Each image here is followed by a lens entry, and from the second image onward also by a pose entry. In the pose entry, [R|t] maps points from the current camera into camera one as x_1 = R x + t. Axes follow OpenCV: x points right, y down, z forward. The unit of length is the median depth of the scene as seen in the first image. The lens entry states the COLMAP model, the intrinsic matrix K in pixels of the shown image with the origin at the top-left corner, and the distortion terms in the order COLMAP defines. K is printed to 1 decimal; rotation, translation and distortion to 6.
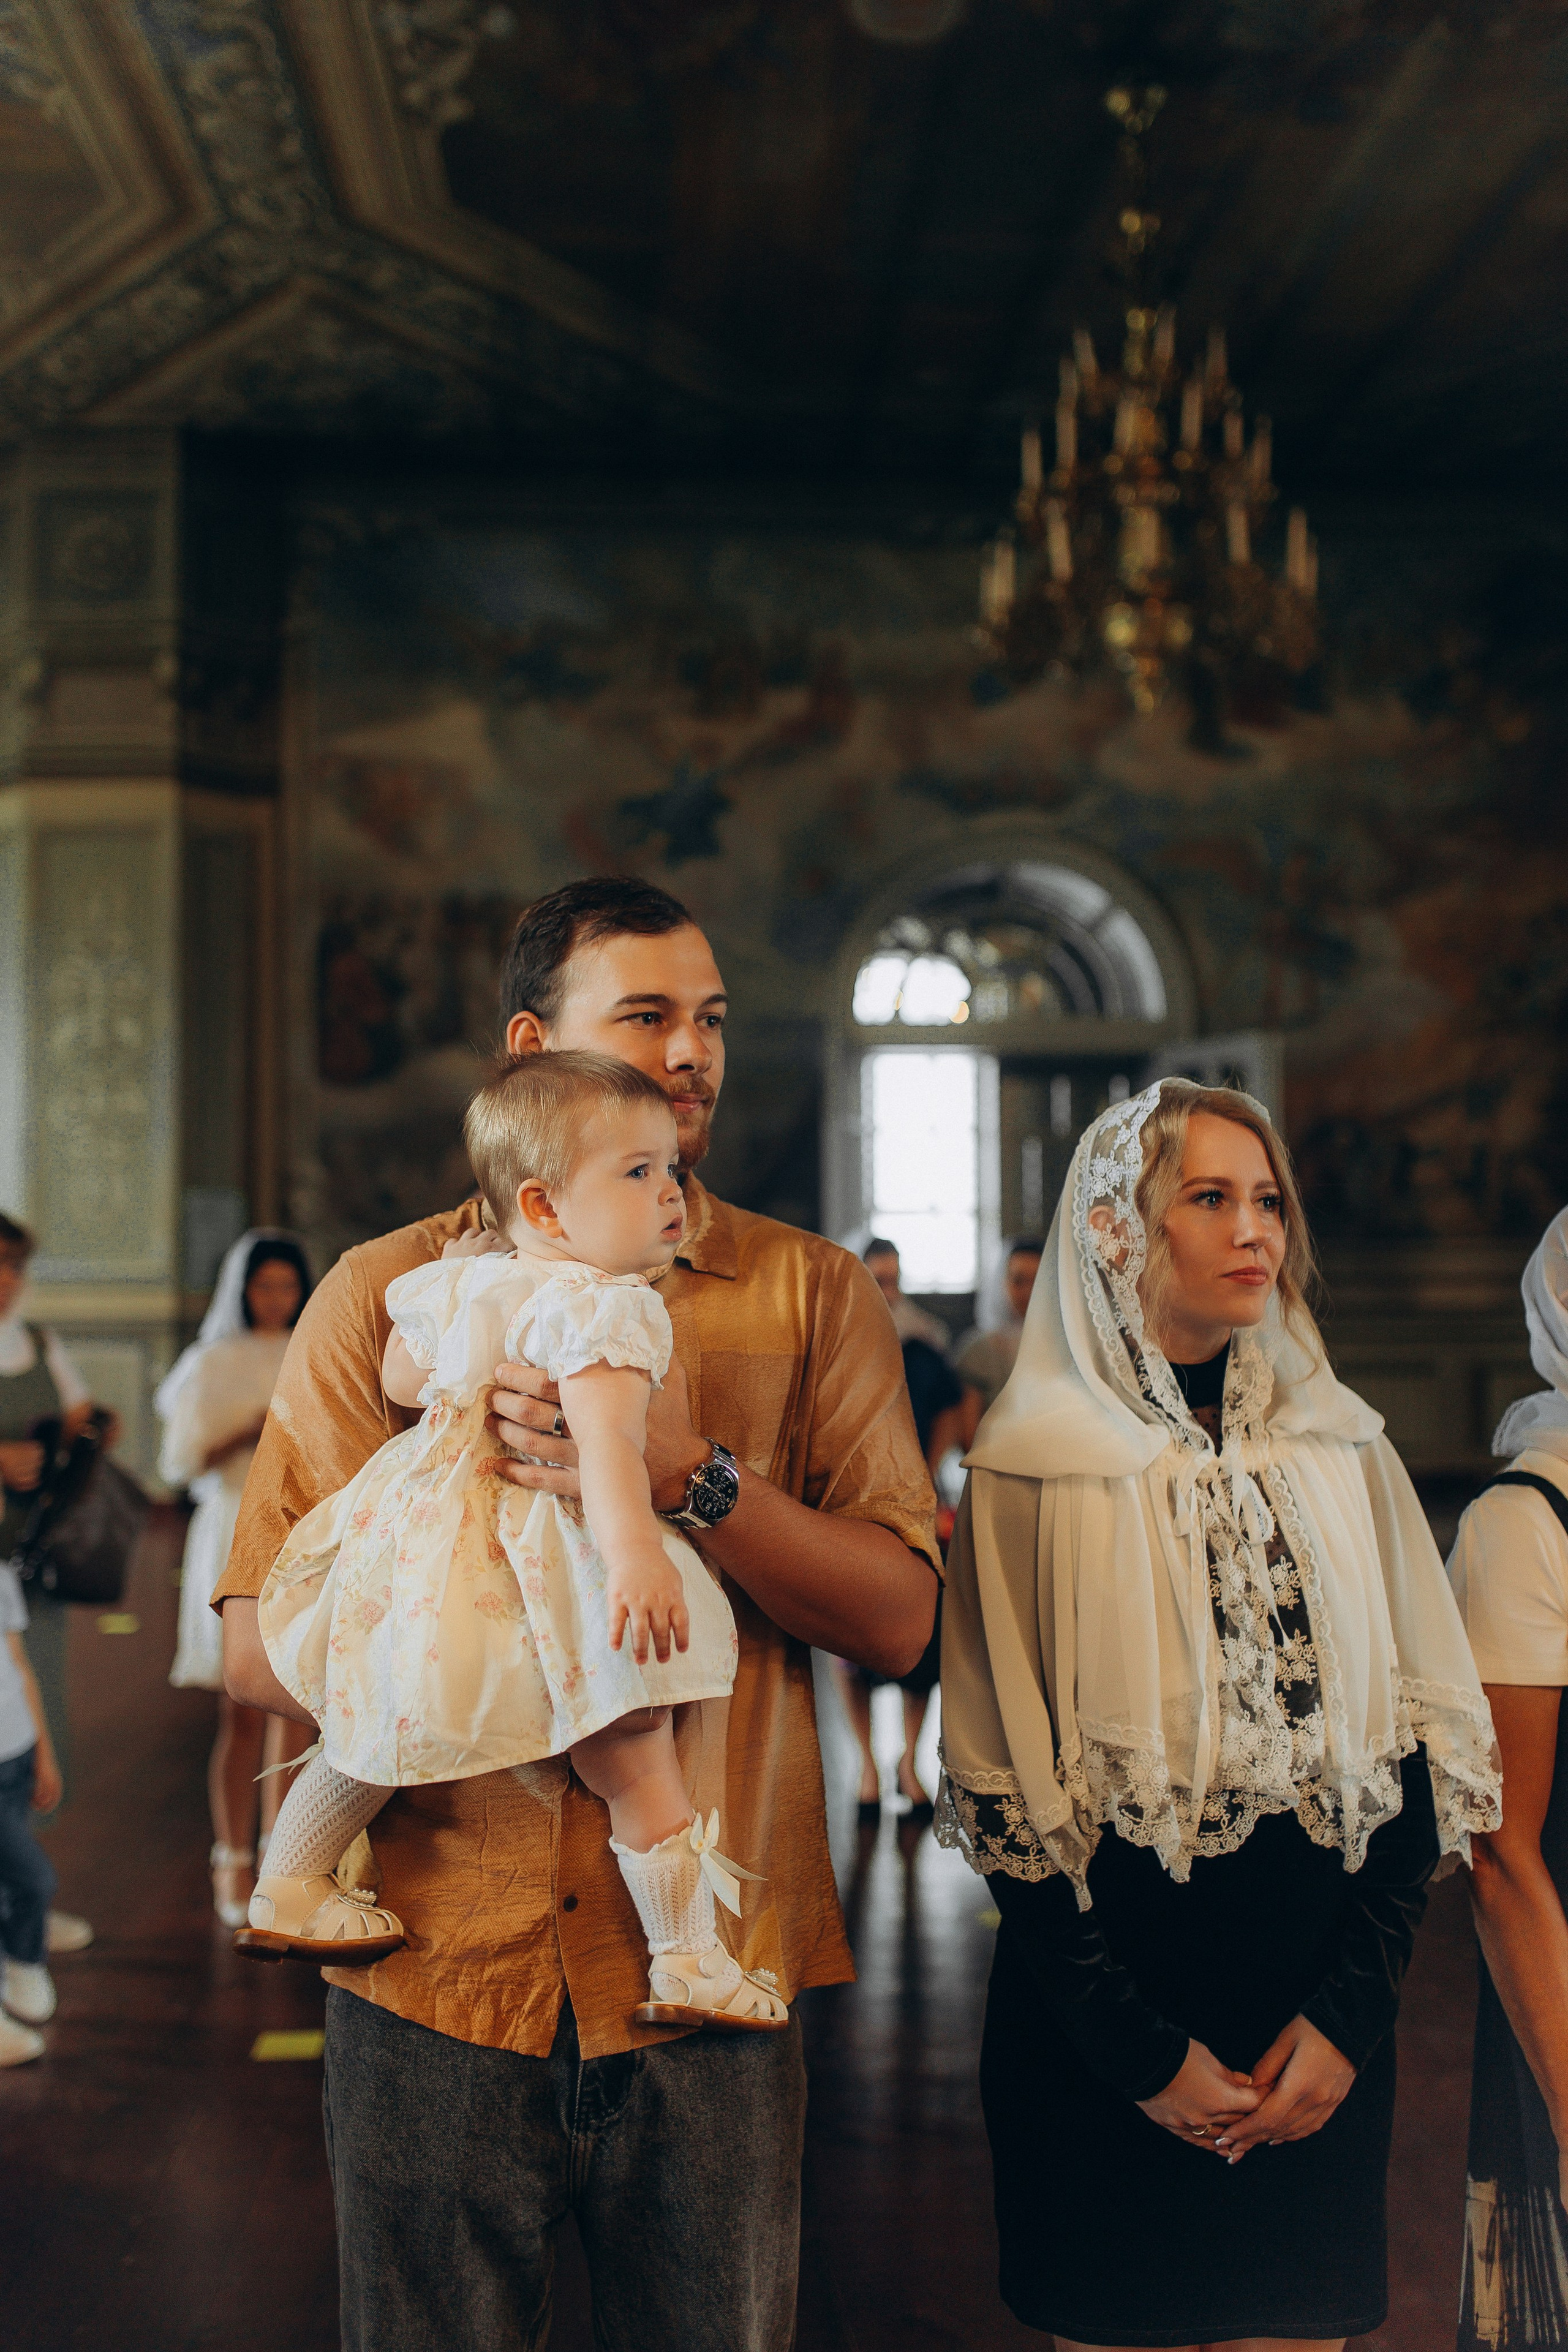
lens RADIAL K [[2249.2, 0, 710.2], [0, 2249.2, 1148.0], [0, 0, 1]] dist [0.014323, 0.000000]
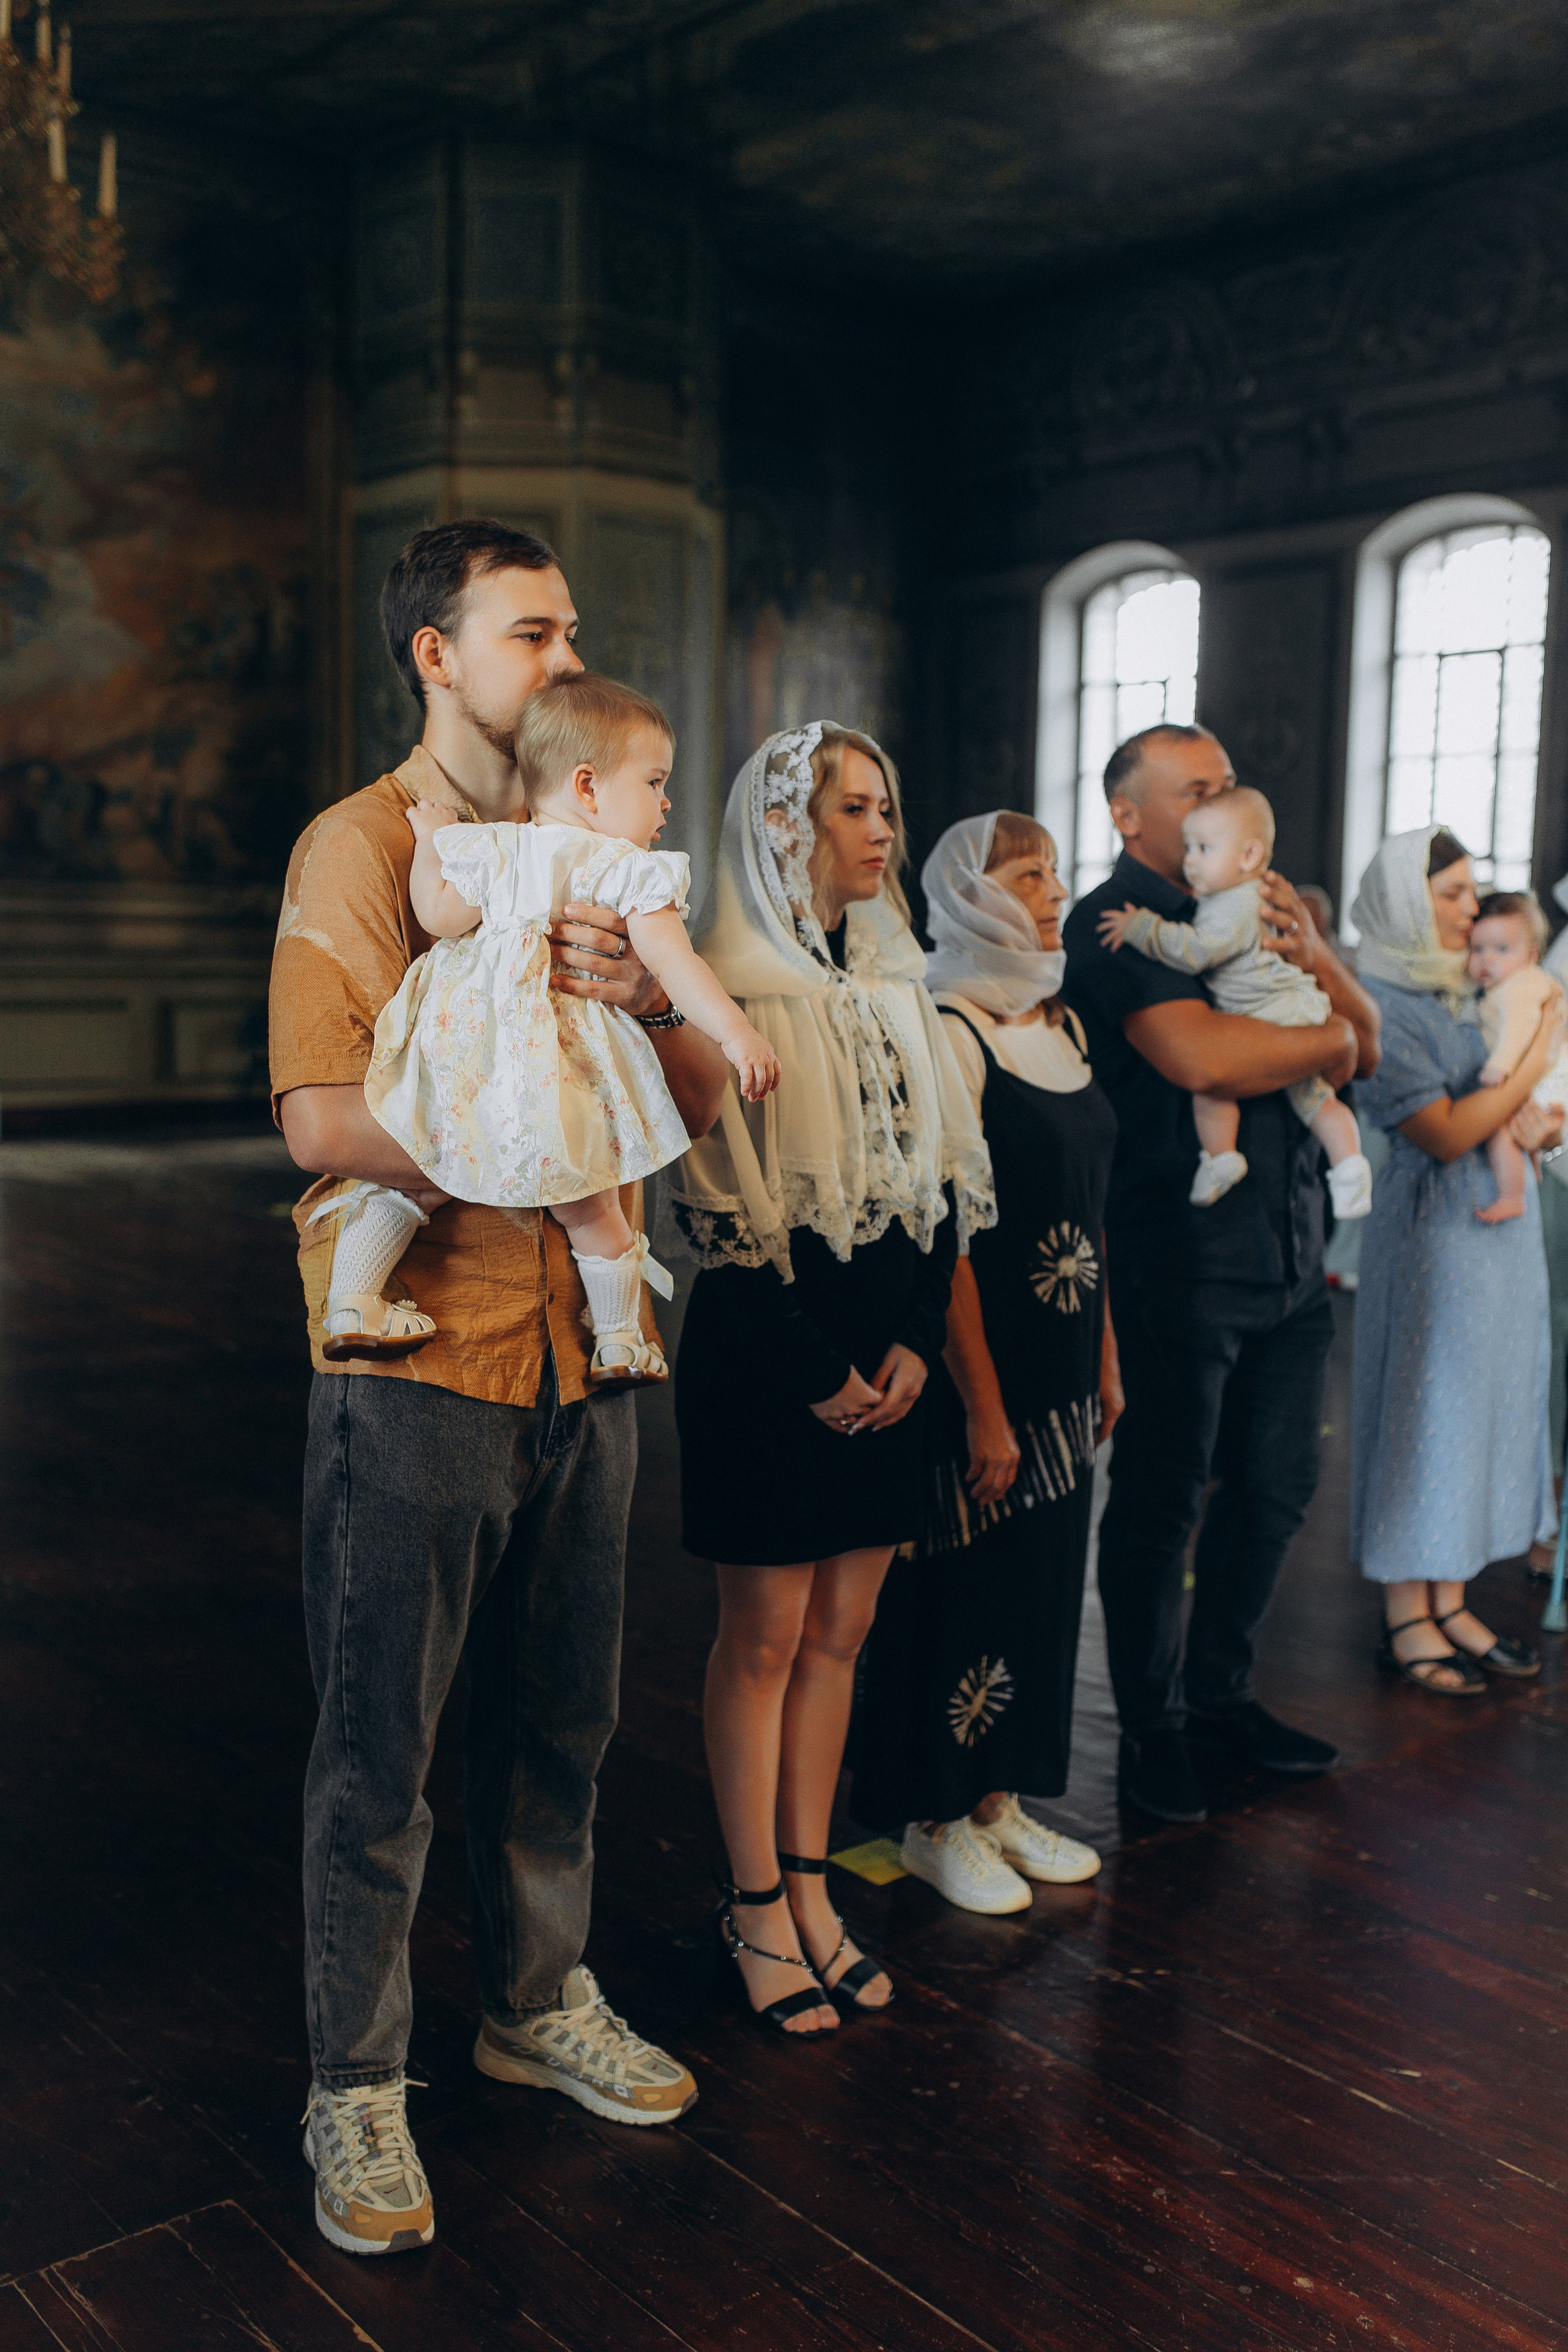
lens RADIAL K [[2249.2, 0, 786.7], [0, 2249.2, 1168.7], [0, 0, 1]] dist [0.014323, 0.000000]
pose [[0.784250, -0.043631, 0.618909, -0.733765], [-0.057625, 0.988090, 0.142677, 0.048768], [-0.617763, -0.147559, 0.772396, -0.129428]]
